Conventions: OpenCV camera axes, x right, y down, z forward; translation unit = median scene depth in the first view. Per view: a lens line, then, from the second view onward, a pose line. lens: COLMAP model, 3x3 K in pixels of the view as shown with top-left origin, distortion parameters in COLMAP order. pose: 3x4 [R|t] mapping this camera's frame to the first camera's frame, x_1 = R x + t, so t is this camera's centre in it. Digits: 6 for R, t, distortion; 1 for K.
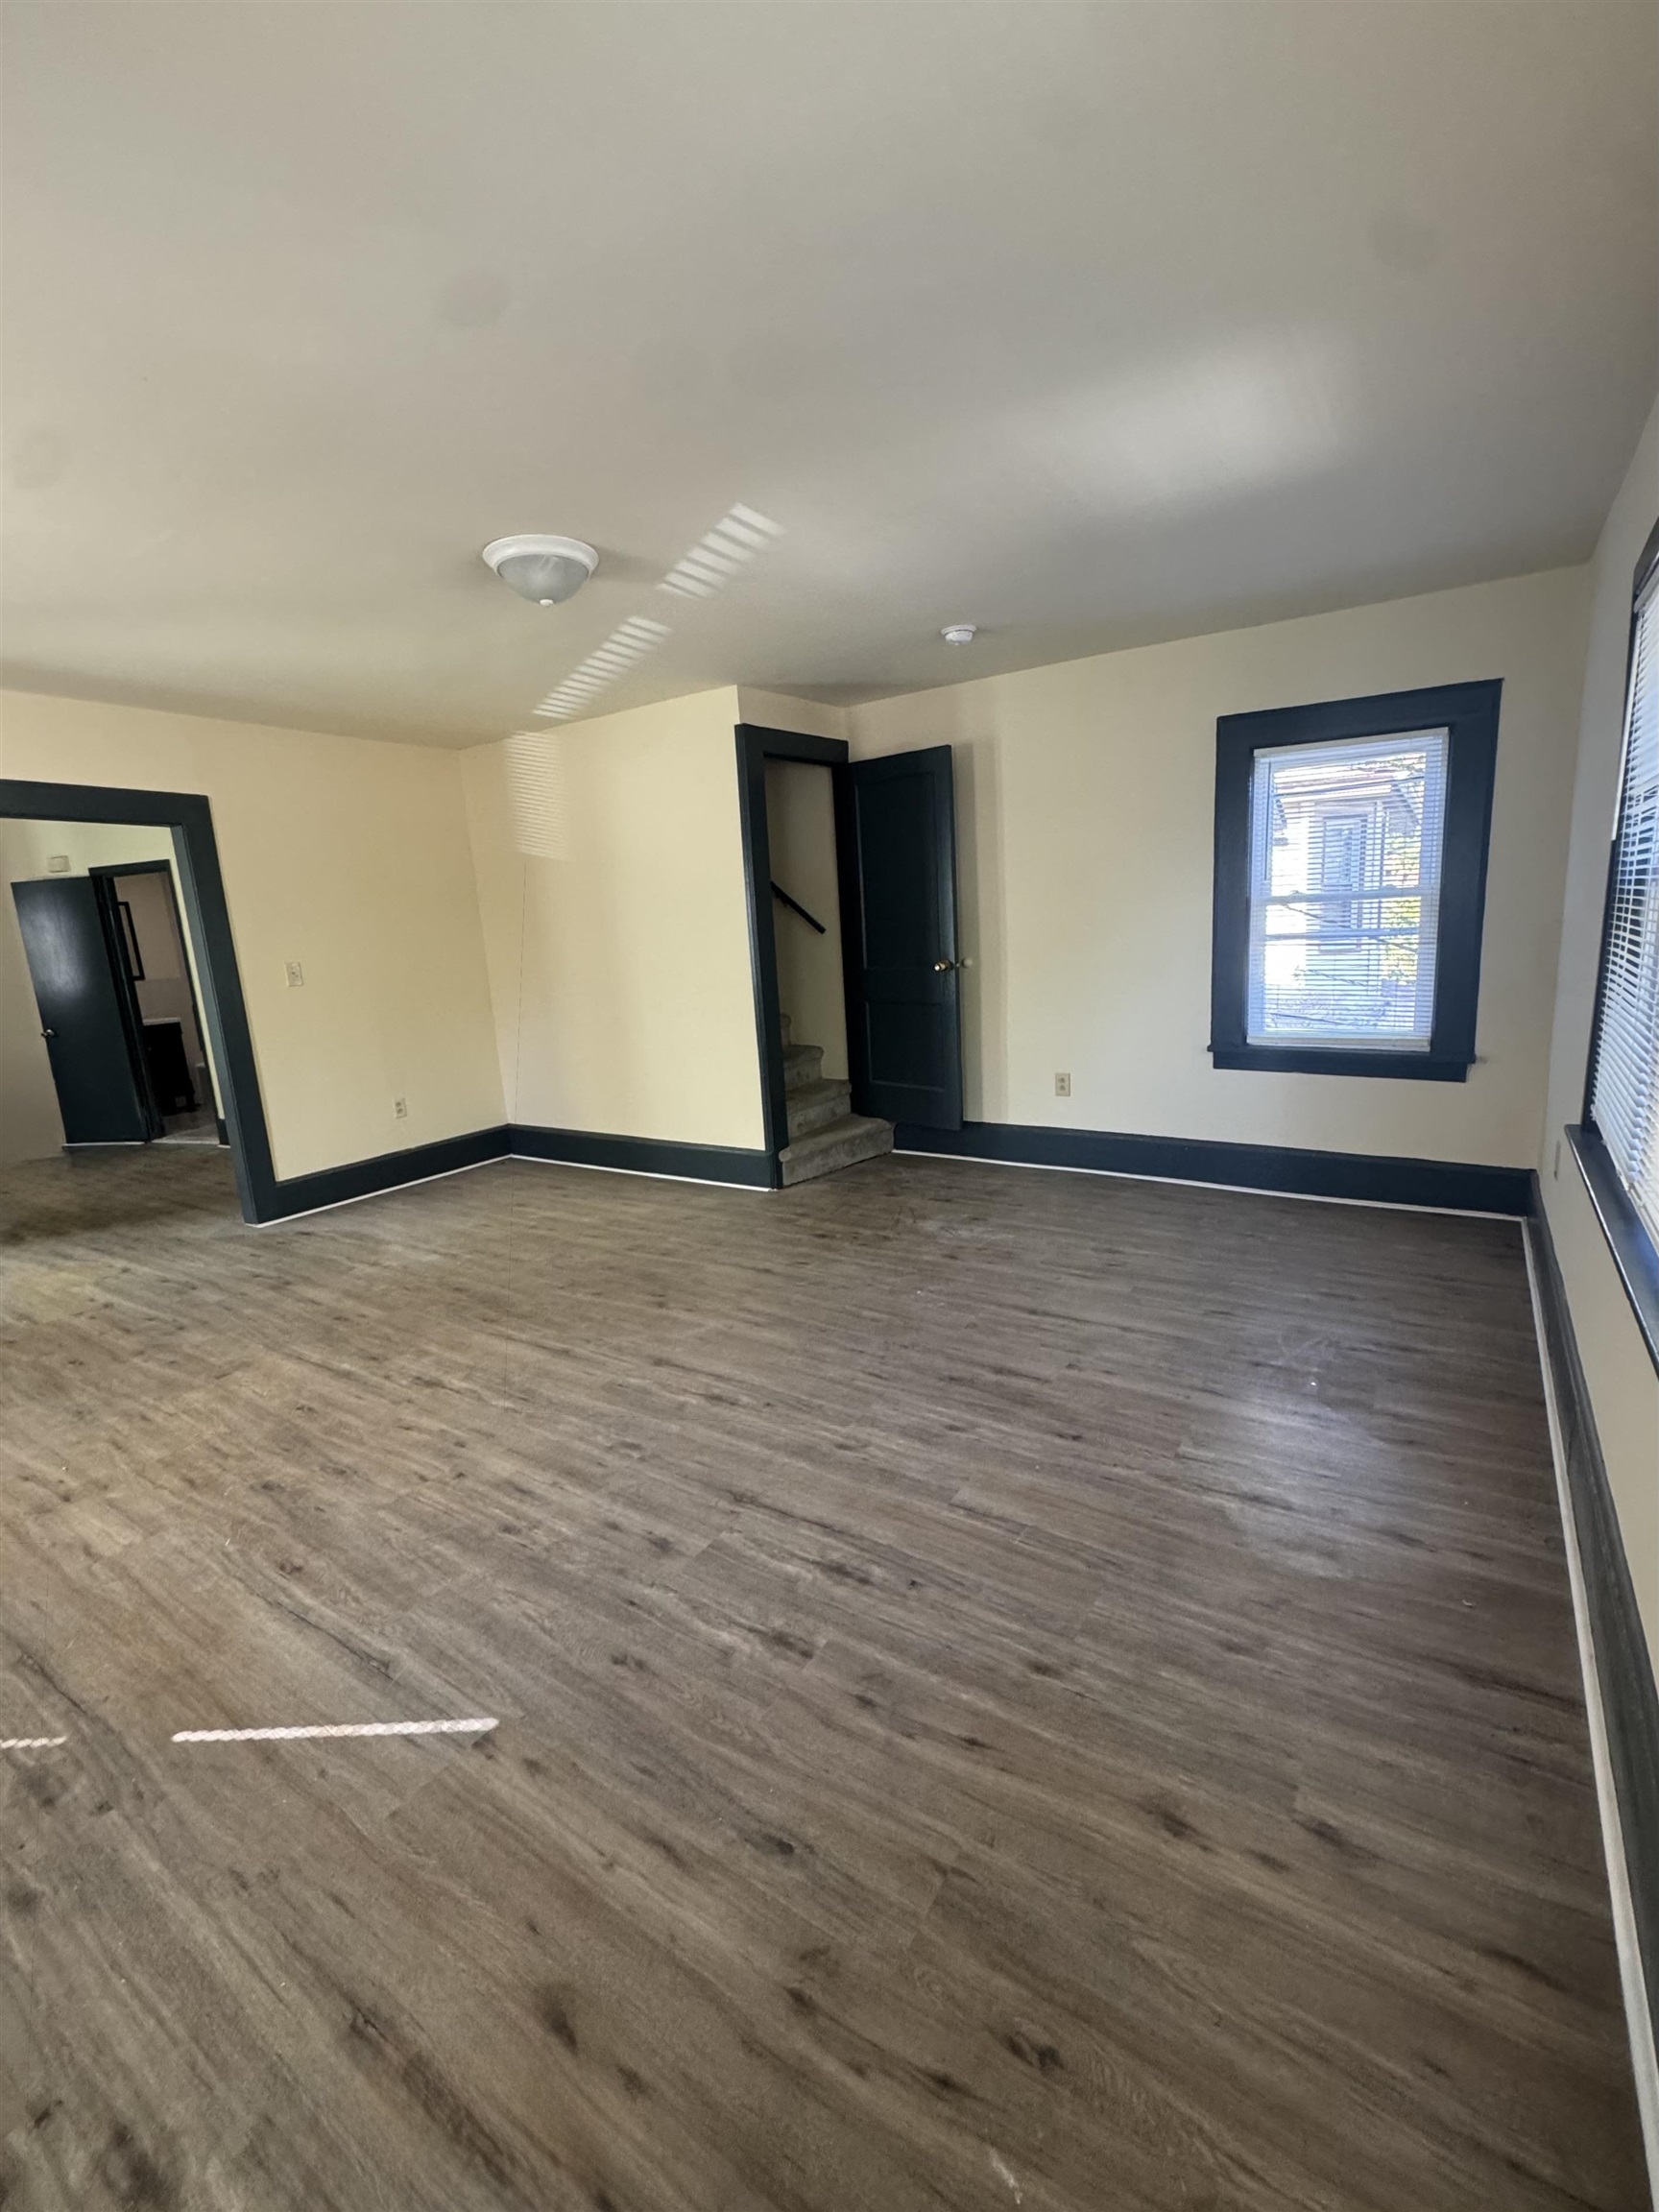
lens RADIAL K [[898.7, 0, 829.5], [0, 898.7, 1106.0], [0, 0, 1]] dist [-0.008885, -0.000137]
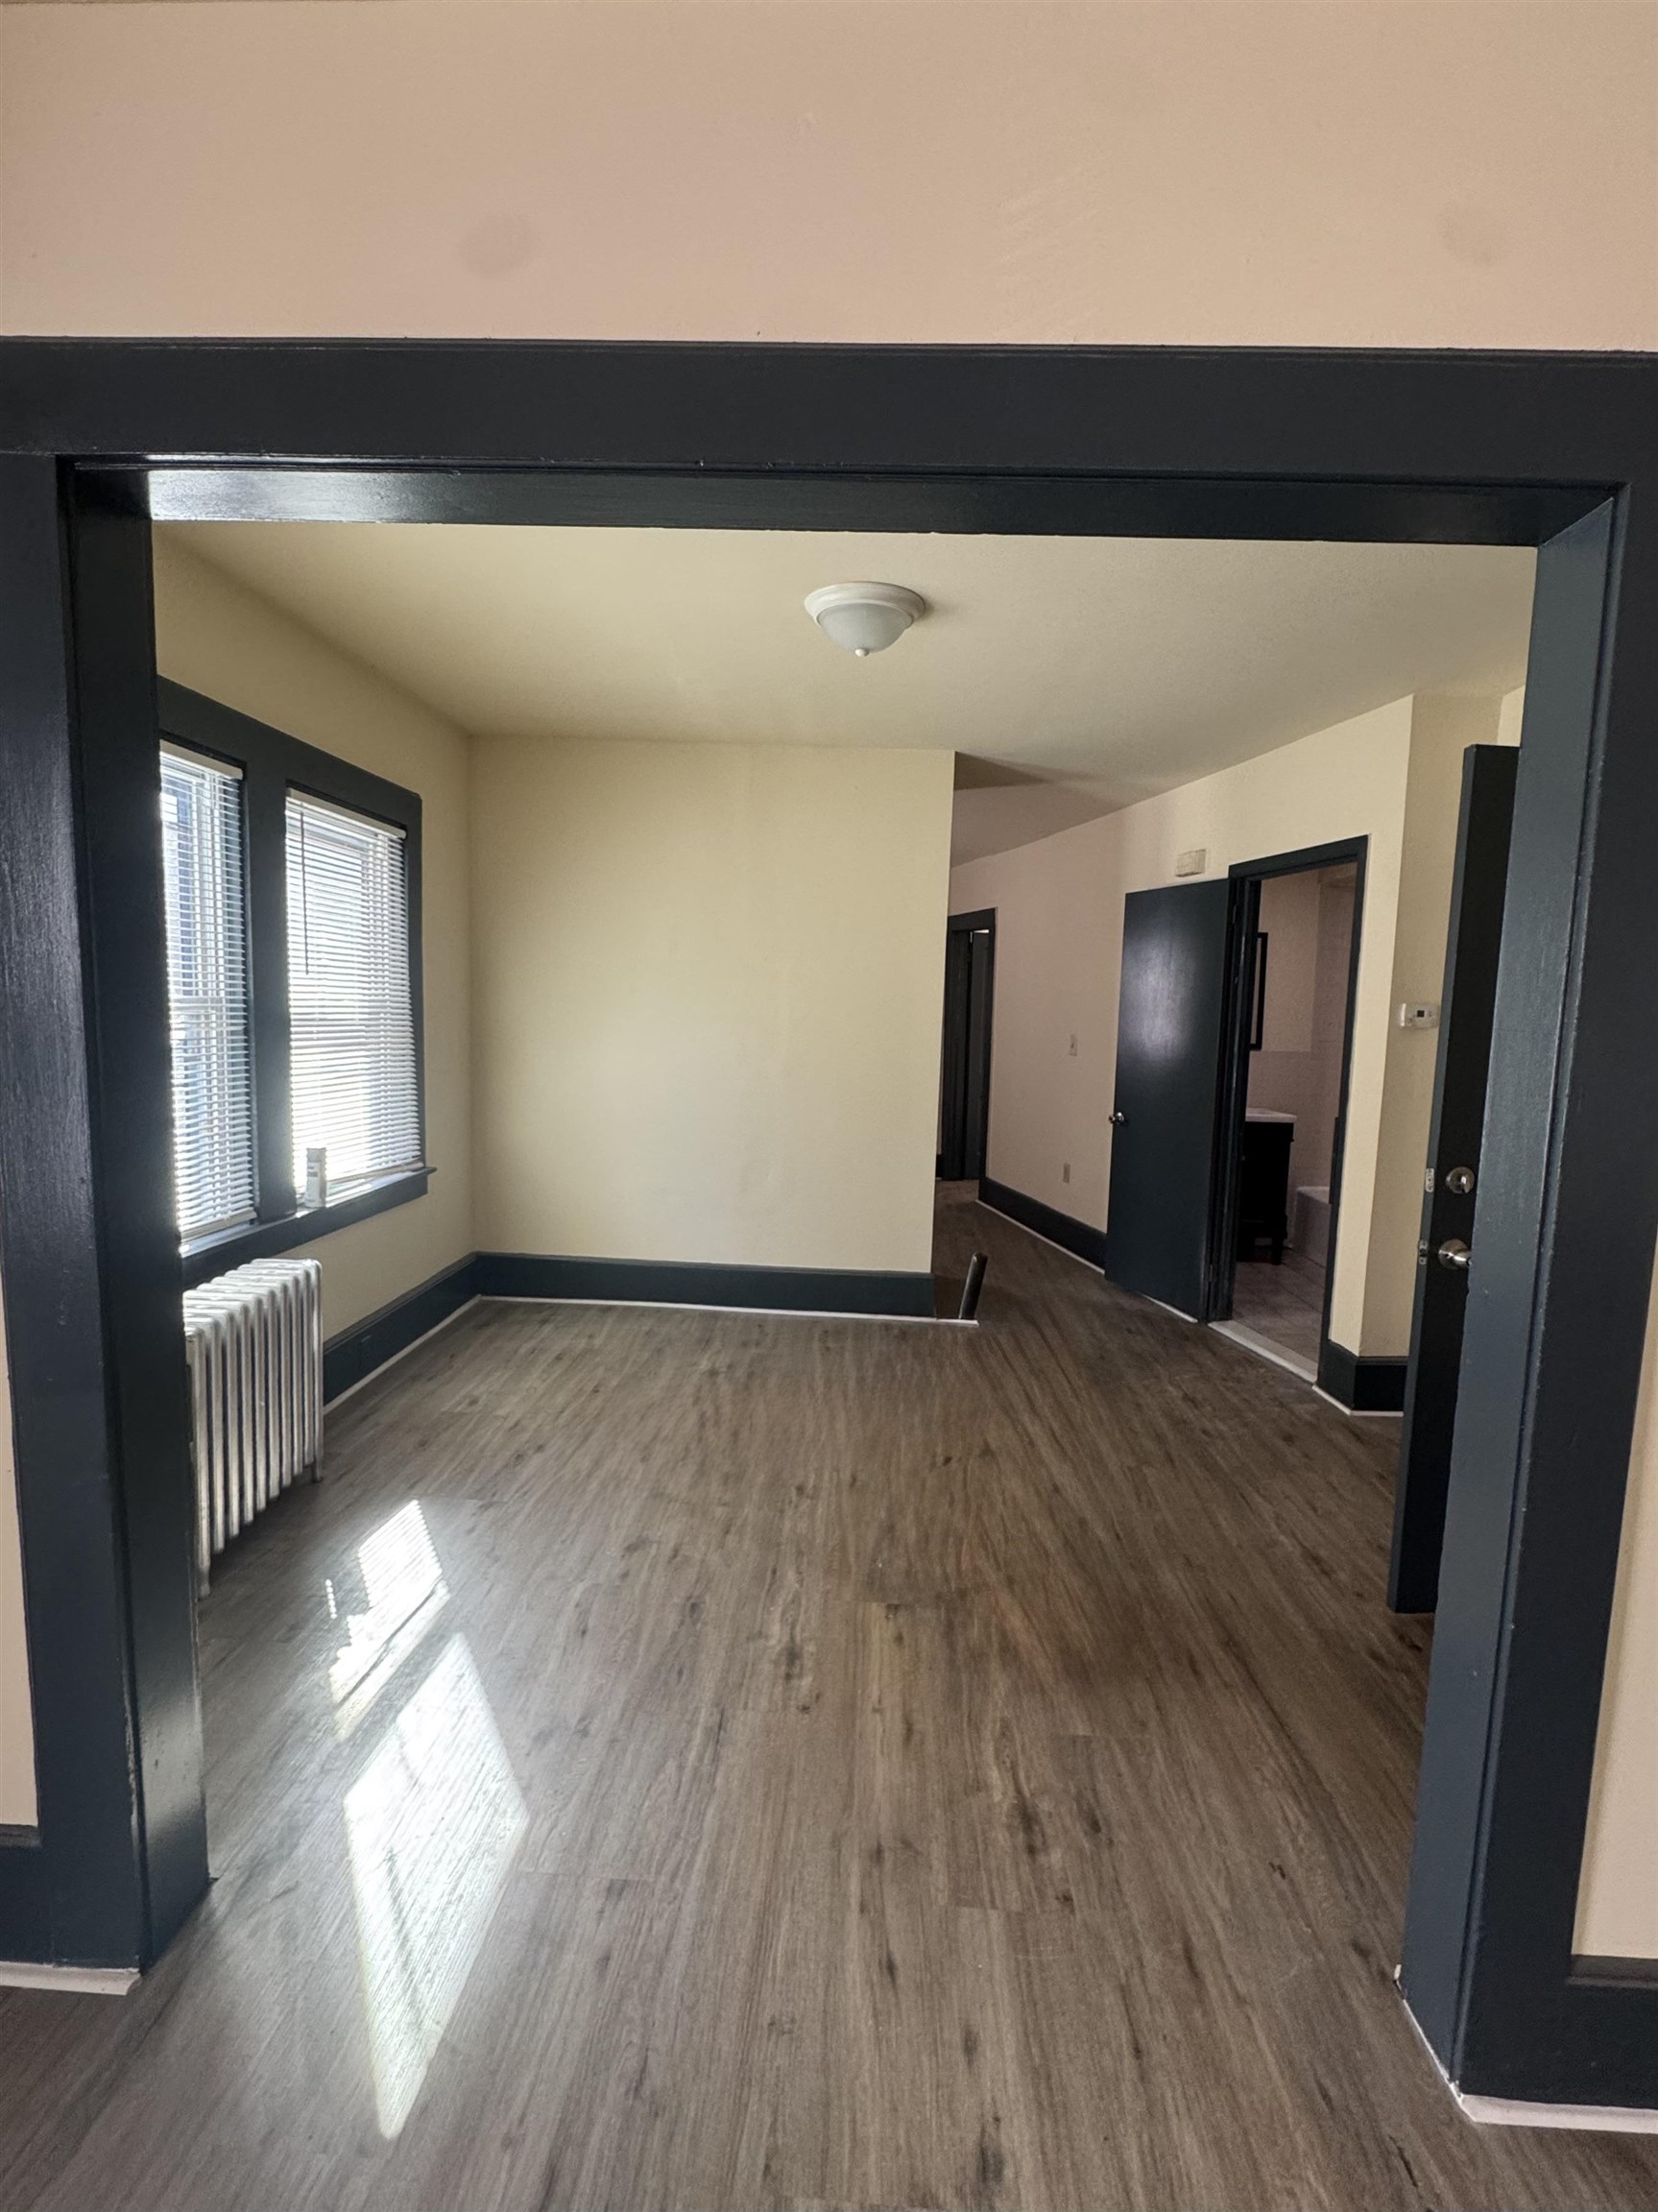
lens RADIAL K [[898.7, 0, 829.0], [0, 898.7, 1106.0], [0, 0, 1]] dist [-0.008885, -0.000137]
pose [[0.462908, 0.156363, -0.872506, -0.380318], [-0.221663, 0.973465, 0.056853, -0.078130], [0.858244, 0.167085, 0.485284, 0.473856]]
